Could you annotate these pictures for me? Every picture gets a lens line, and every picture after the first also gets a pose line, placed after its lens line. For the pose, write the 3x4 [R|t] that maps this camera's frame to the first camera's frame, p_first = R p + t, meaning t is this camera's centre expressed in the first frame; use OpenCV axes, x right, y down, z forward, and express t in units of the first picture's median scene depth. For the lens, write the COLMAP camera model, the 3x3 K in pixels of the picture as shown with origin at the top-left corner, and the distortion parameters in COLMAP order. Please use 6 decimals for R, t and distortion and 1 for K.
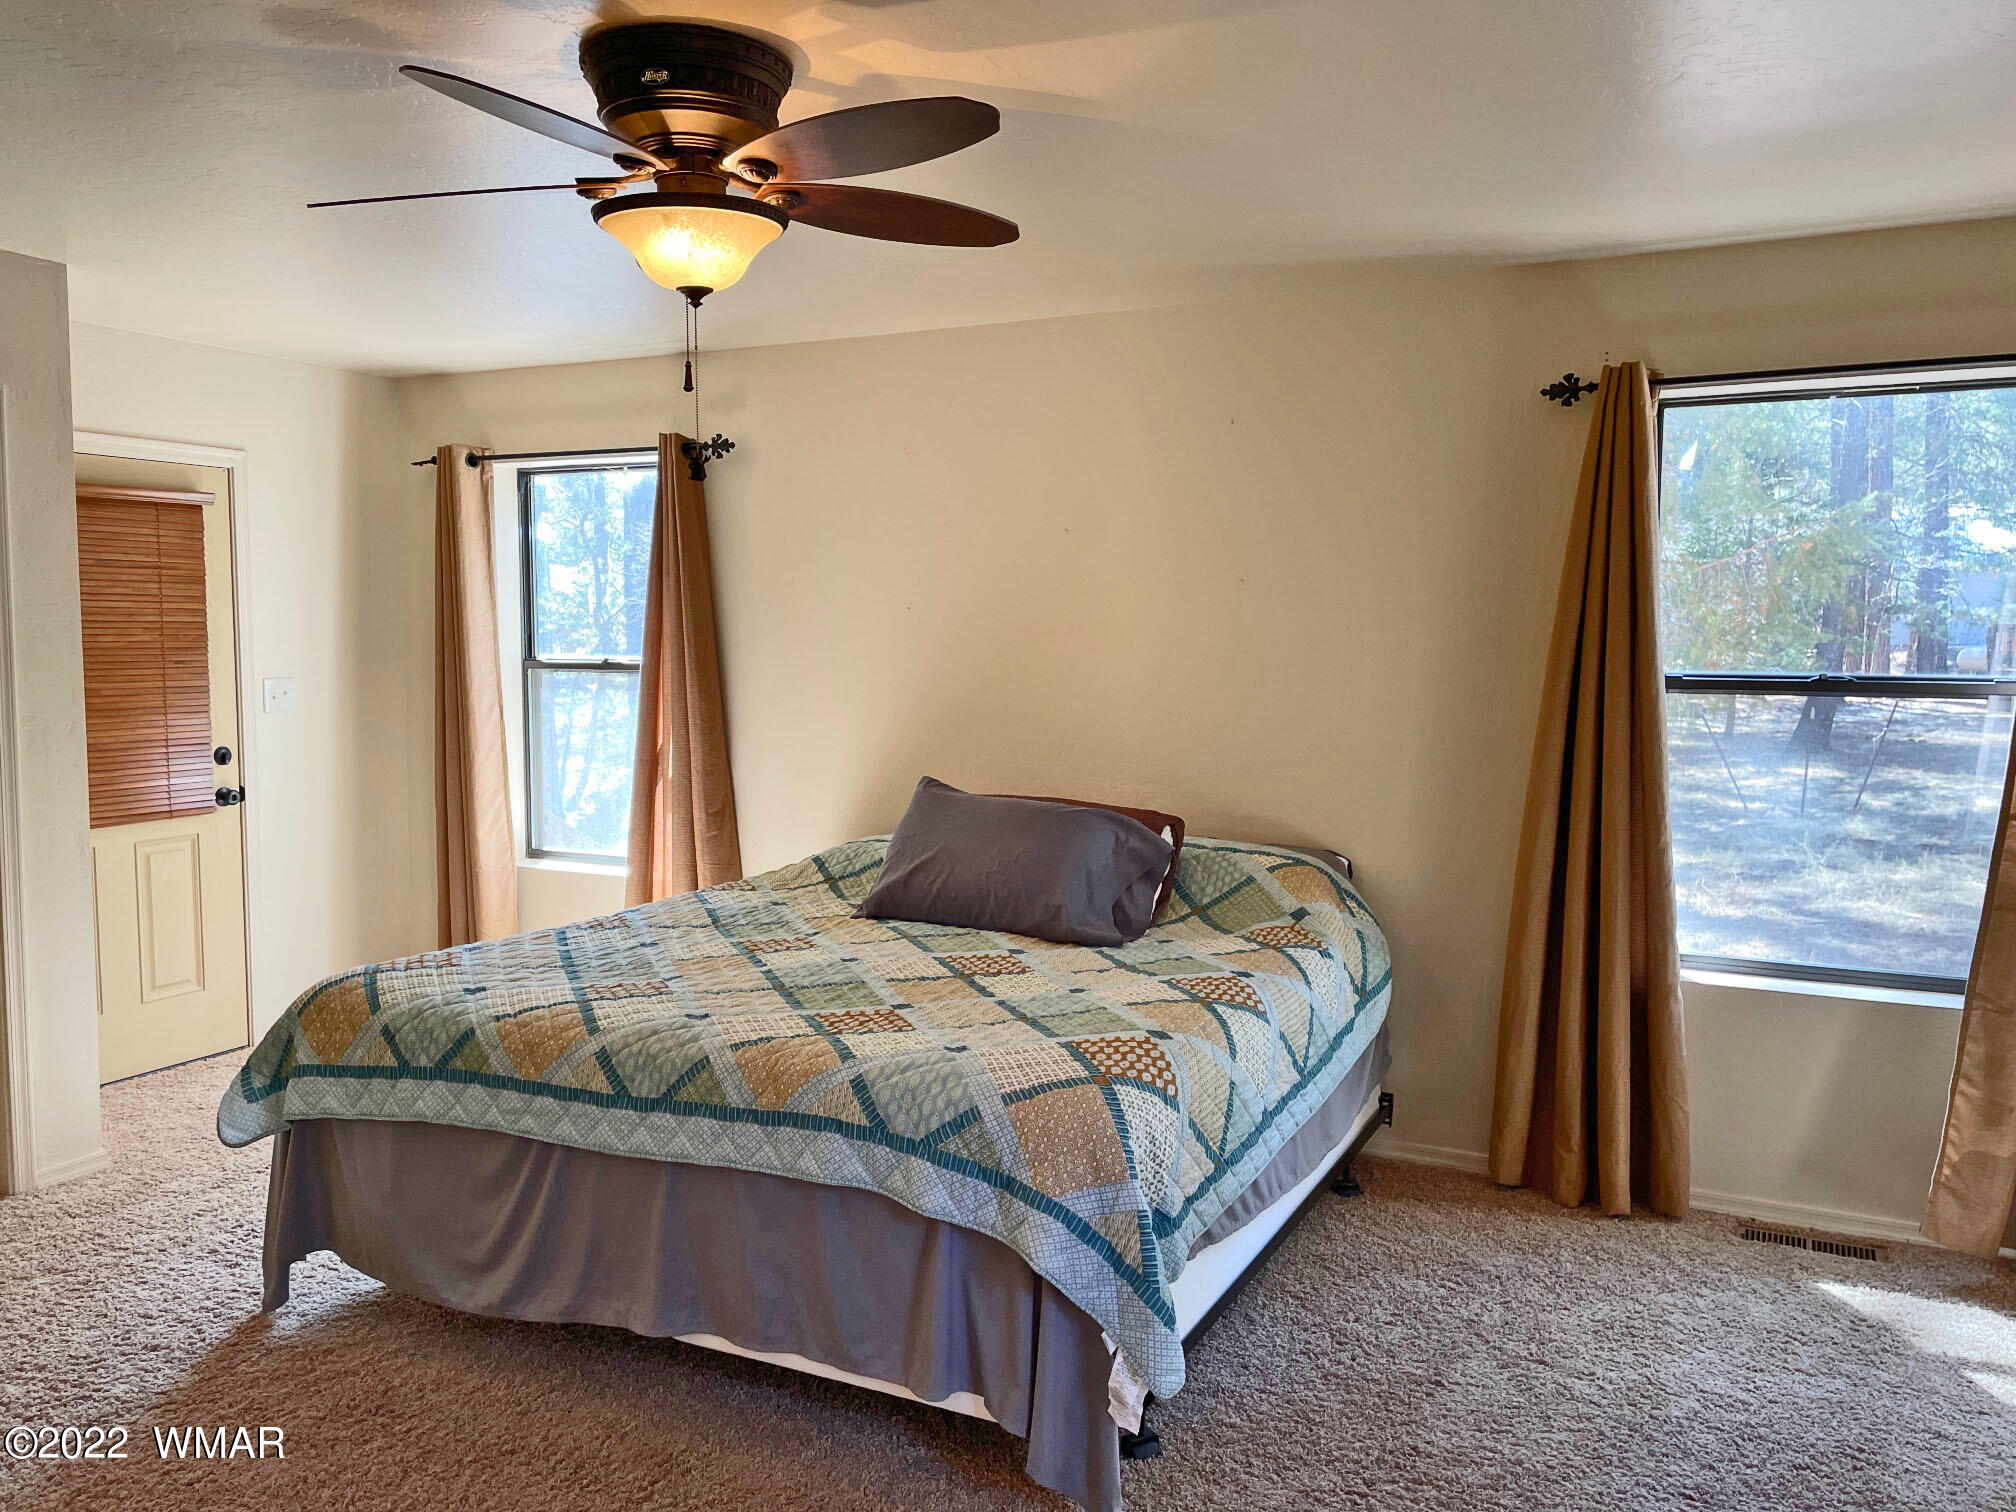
lens RADIAL K [[1523.4, 0, 1011.0], [0, 1523.4, 753.5], [0, 0, 1]] dist [0.104571, -0.140568]
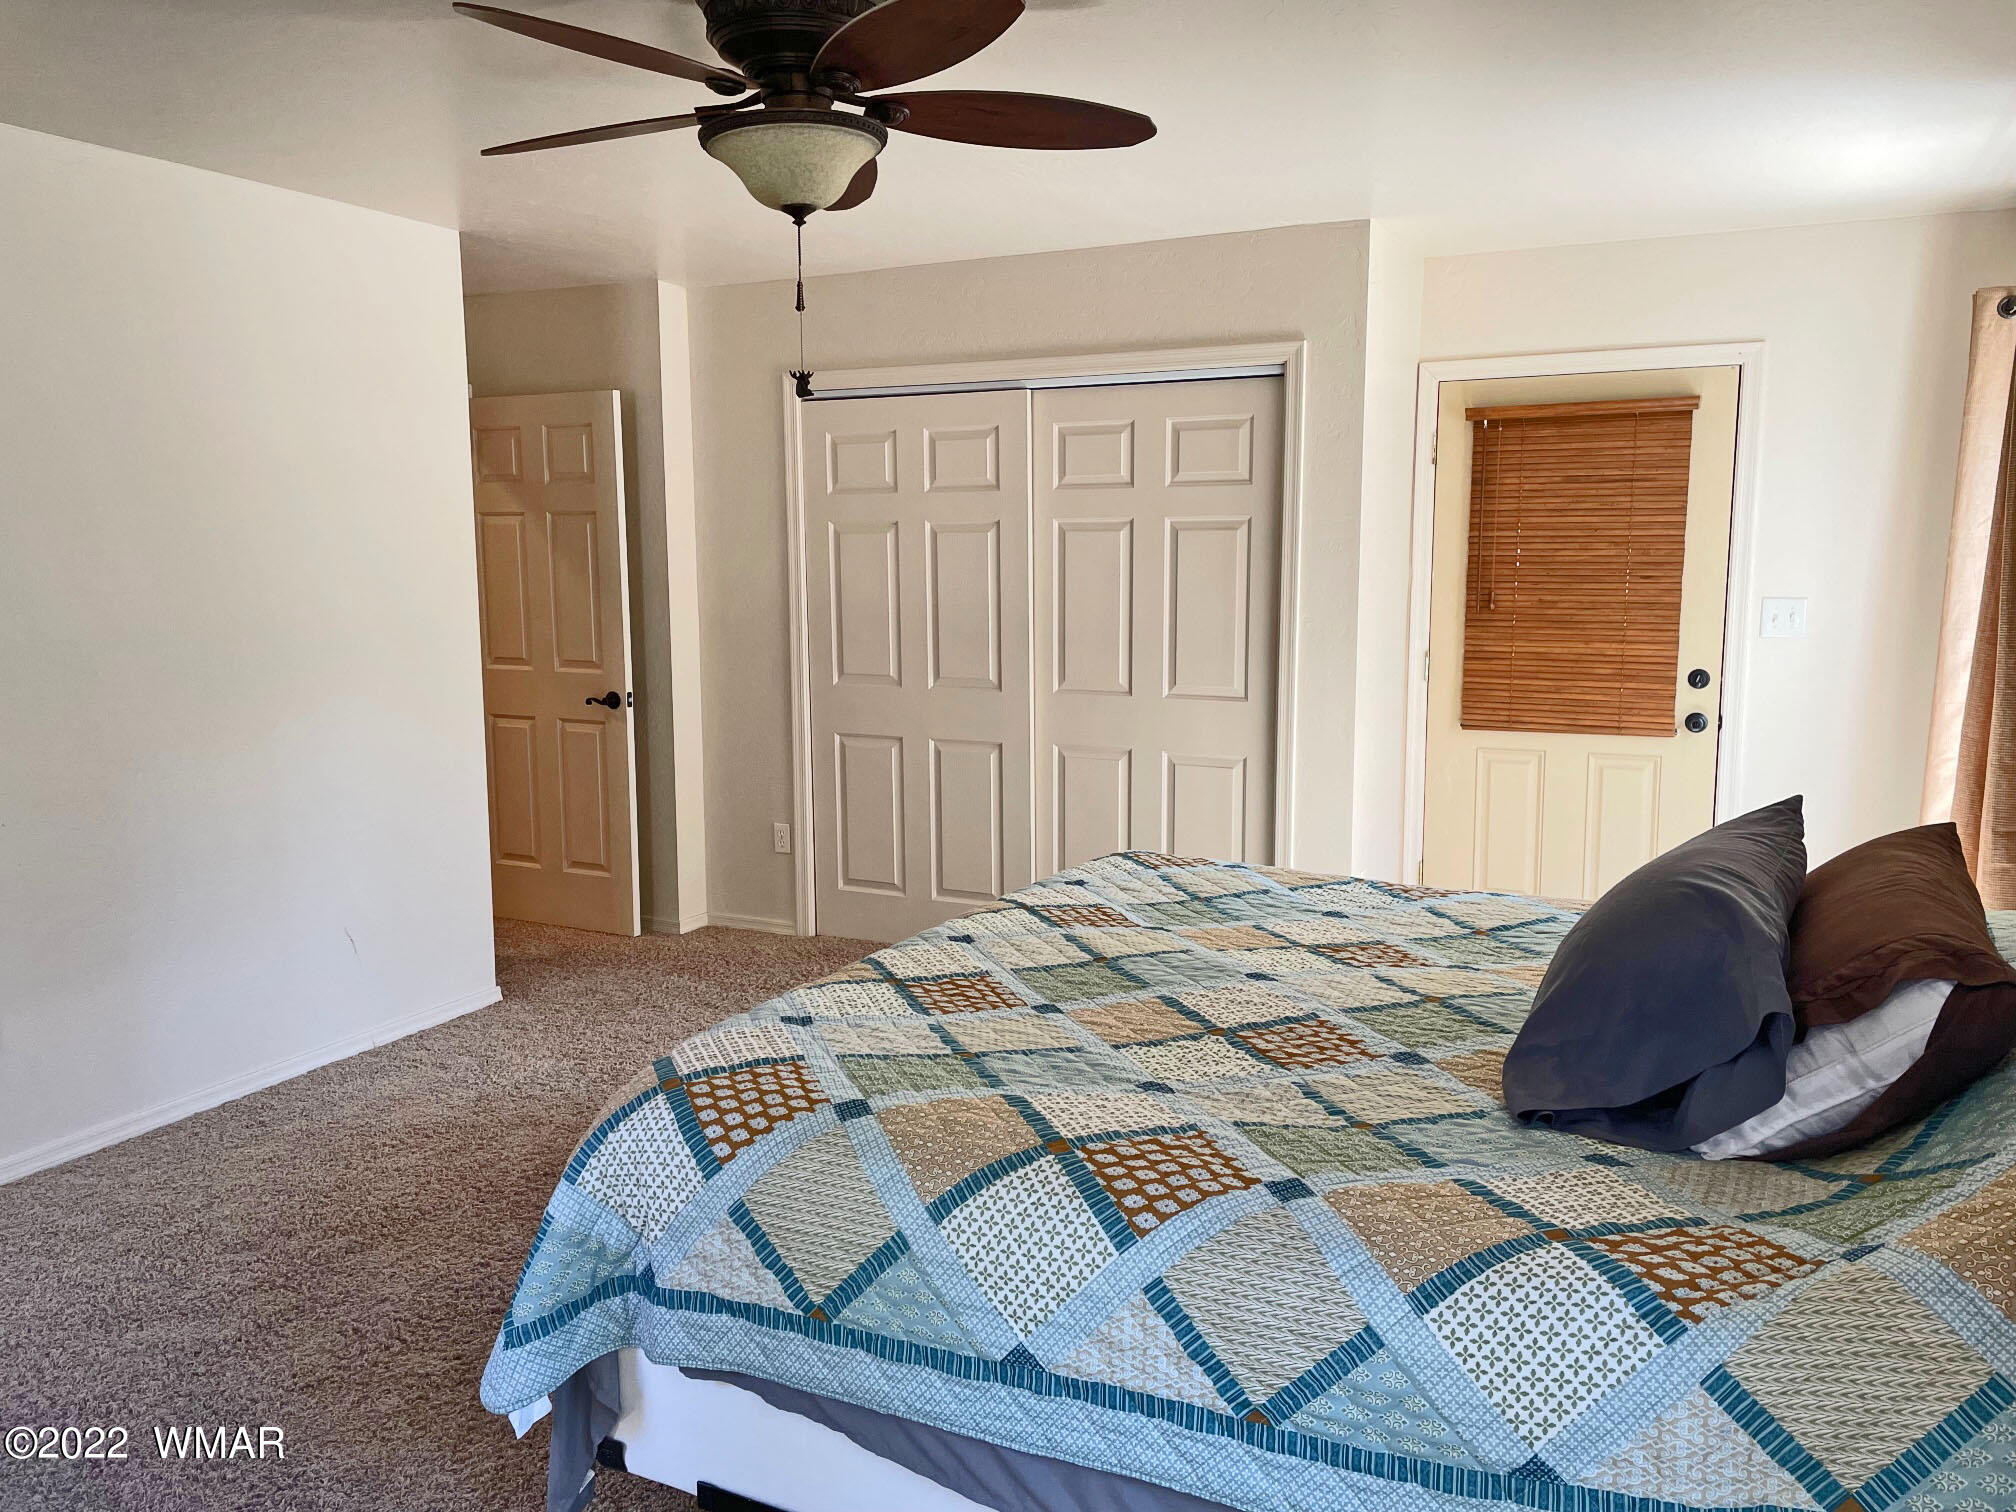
lens RADIAL K [[1523.4, 0, 1011.0], [0, 1523.4, 753.5], [0, 0, 1]] dist [0.104571, -0.140568]
pose [[-0.022350, 0.133092, -0.990852, 0.447672], [-0.080535, 0.987639, 0.134477, -0.047189], [0.996501, 0.082804, -0.011355, 0.613348]]
